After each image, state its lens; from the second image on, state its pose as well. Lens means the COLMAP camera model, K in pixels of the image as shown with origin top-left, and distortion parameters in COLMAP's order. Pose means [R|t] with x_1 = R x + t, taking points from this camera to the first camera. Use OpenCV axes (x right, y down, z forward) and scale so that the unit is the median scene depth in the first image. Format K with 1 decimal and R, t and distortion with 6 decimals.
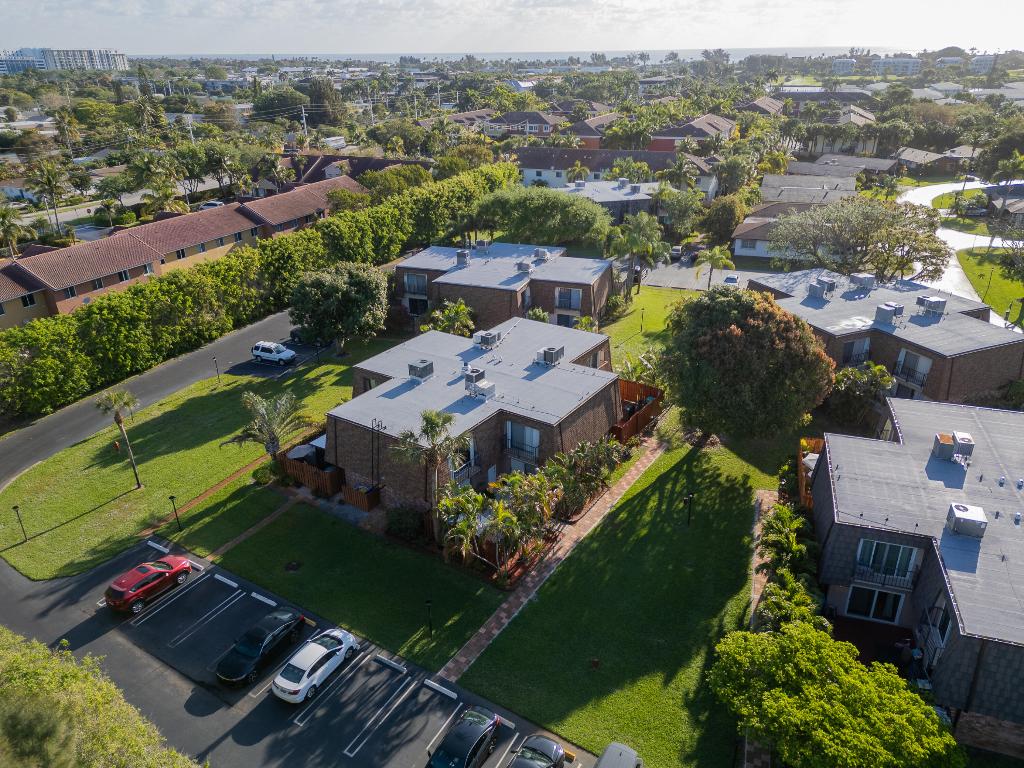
lens RADIAL K [[717.5, 0, 512.0], [0, 717.5, 384.0], [0, 0, 1]] dist [0.070945, -0.072369]
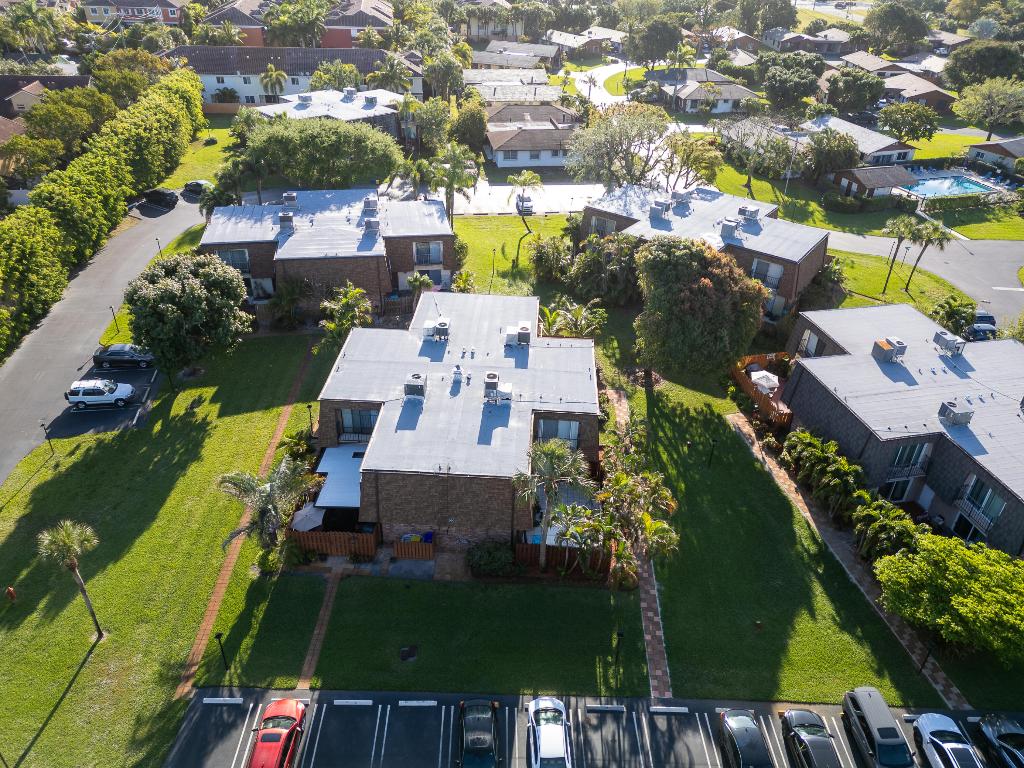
lens RADIAL K [[743.5, 0, 517.9], [0, 743.5, 369.2], [0, 0, 1]] dist [0.056993, -0.043664]
pose [[0.854831, -0.242057, 0.458990, -0.433095], [0.178200, 0.967680, 0.178440, -0.180067], [-0.487348, -0.070745, 0.870337, 0.143368]]
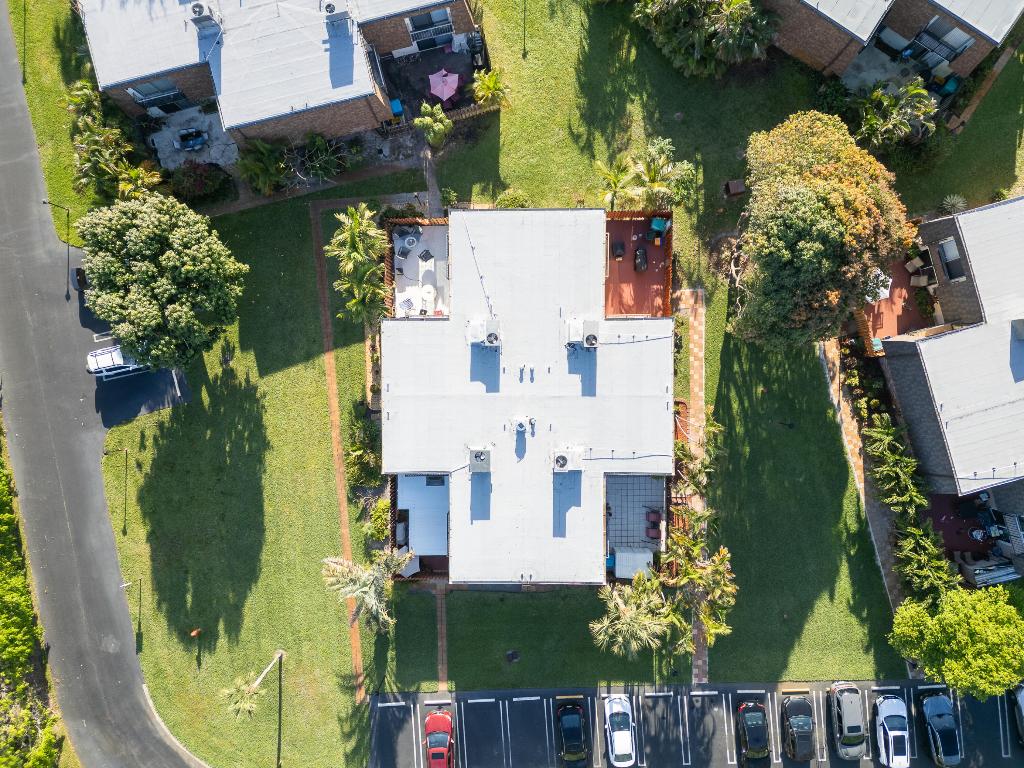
lens RADIAL K [[712.6, 0, 528.2], [0, 712.6, 383.5], [0, 0, 1]] dist [0.027474, -0.003218]
pose [[0.830236, -0.557412, -0.000733, -0.029806], [0.236288, 0.350748, 0.906170, -0.779770], [-0.504853, -0.752508, 0.422913, 0.689312]]
